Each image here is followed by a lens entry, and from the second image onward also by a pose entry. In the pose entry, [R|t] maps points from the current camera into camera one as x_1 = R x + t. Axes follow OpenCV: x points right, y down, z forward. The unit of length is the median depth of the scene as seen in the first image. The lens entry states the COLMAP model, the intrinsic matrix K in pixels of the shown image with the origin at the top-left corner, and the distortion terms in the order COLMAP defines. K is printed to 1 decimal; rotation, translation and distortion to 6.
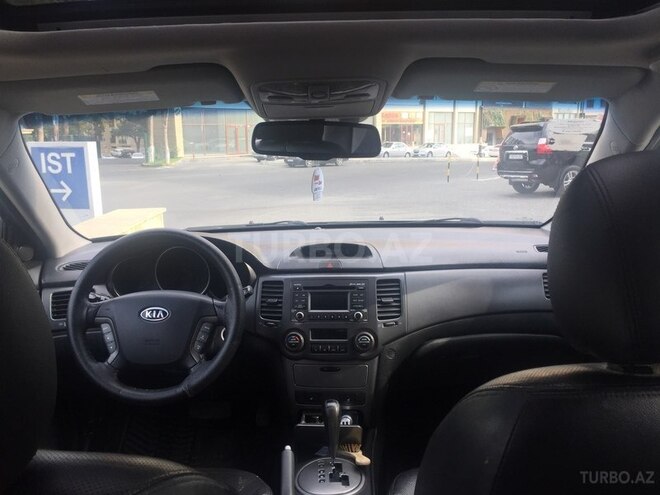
lens RADIAL K [[586.3, 0, 330.0], [0, 586.3, 247.5], [0, 0, 1]] dist [0.040772, -0.094848]
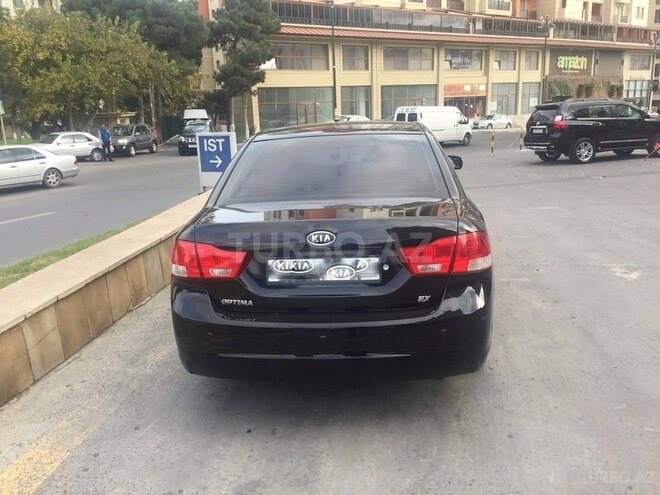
lens RADIAL K [[586.3, 0, 330.0], [0, 586.3, 247.5], [0, 0, 1]] dist [0.040772, -0.094848]
pose [[0.993558, 0.004964, -0.113212, 0.012843], [0.000203, 0.998960, 0.045587, 0.014042], [0.113320, -0.045316, 0.992525, -0.123332]]
